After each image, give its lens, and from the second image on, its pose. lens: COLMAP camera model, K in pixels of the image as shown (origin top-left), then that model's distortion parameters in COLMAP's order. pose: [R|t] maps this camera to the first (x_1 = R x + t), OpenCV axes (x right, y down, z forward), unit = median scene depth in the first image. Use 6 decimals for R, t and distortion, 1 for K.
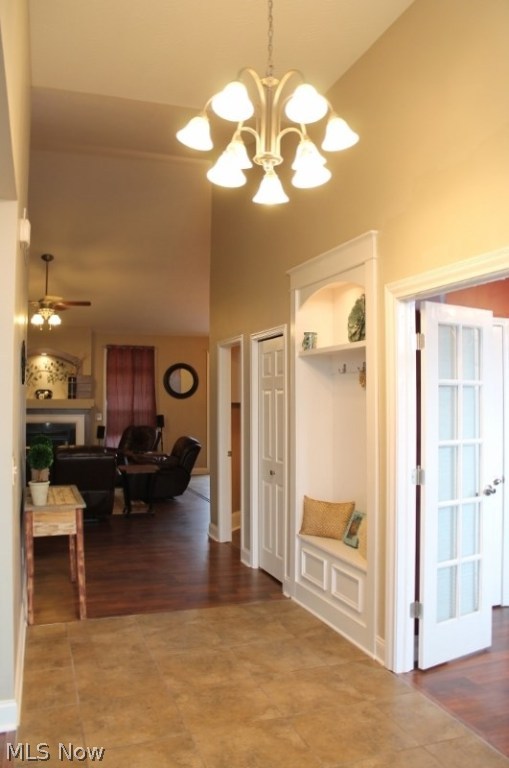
lens RADIAL K [[653.9, 0, 271.5], [0, 653.9, 368.1], [0, 0, 1]] dist [-0.108465, 0.067110]
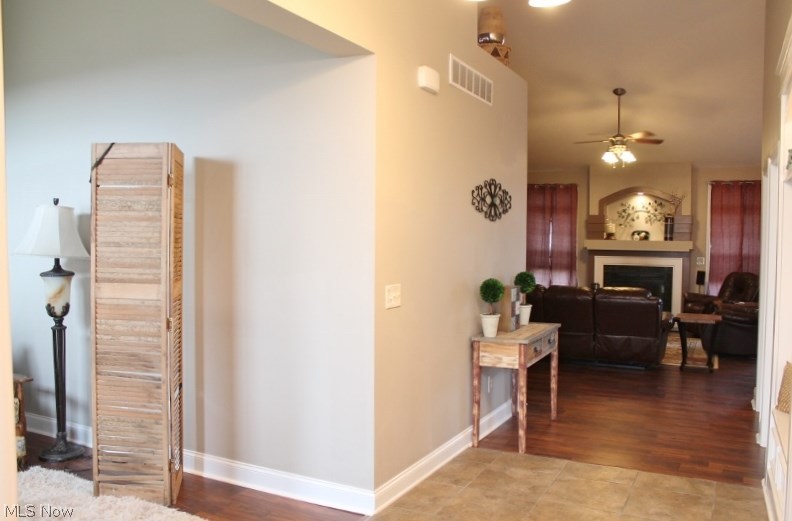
lens RADIAL K [[678.9, 0, 395.1], [0, 678.9, 263.9], [0, 0, 1]] dist [-0.082644, 0.015003]
pose [[0.682471, 0.035015, -0.730074, 0.301278], [0.022185, 0.997399, 0.068575, 0.014001], [0.730576, -0.062997, 0.679919, 0.129277]]
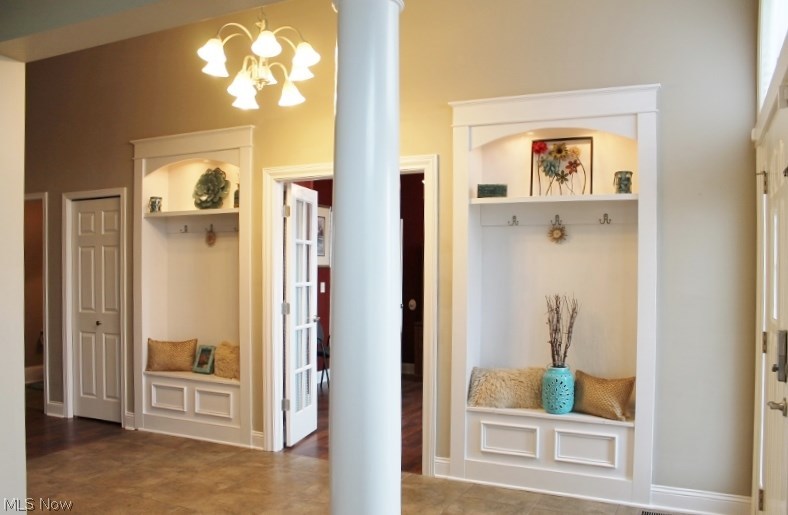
lens RADIAL K [[660.6, 0, 394.0], [0, 660.6, 256.3], [0, 0, 1]] dist [-0.010312, 0.009721]
pose [[0.753843, -0.000094, 0.657055, -0.394055], [-0.024518, 0.999300, 0.028271, 0.006996], [-0.656597, -0.037422, 0.753313, -0.162580]]
